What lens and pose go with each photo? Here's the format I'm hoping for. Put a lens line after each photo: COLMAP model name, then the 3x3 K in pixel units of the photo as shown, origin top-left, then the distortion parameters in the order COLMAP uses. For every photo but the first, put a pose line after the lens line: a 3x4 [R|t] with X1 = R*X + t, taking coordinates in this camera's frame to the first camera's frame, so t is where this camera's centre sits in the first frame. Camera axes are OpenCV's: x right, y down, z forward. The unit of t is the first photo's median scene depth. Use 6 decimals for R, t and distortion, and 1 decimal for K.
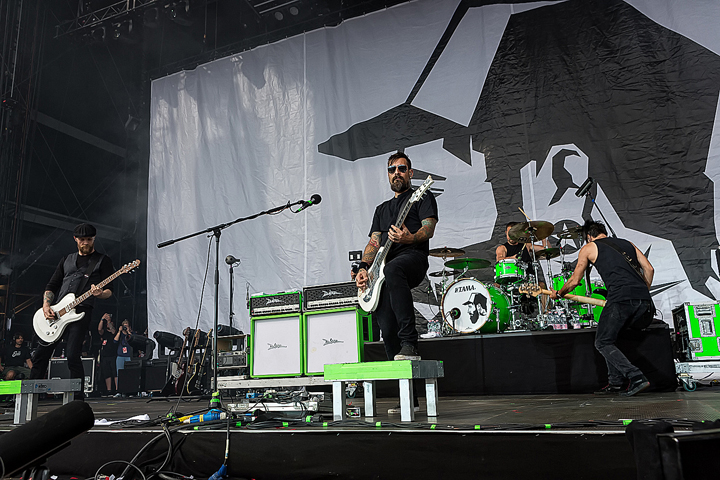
lens RADIAL K [[606.1, 0, 360.0], [0, 606.1, 240.0], [0, 0, 1]] dist [-0.024087, 0.105559]
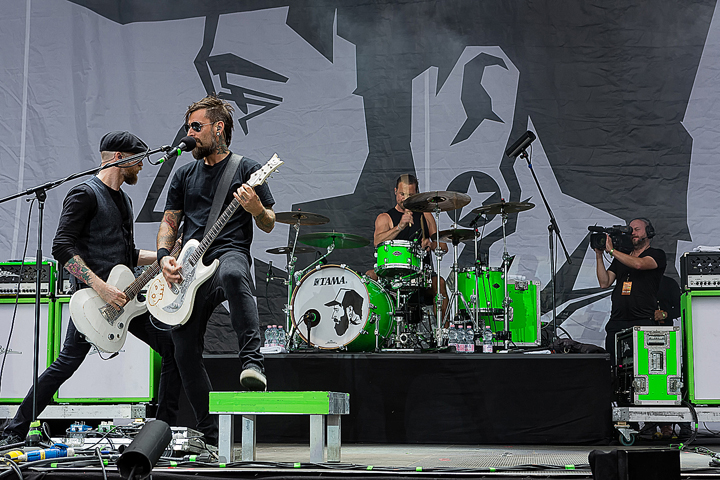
lens RADIAL K [[1220.3, 0, 360.0], [0, 1220.3, 240.0], [0, 0, 1]] dist [-0.019746, -0.315313]
pose [[0.960508, 0.079505, 0.266653, -0.142848], [-0.100518, 0.992738, 0.066082, -0.050653], [-0.259463, -0.090276, 0.961525, -0.245799]]
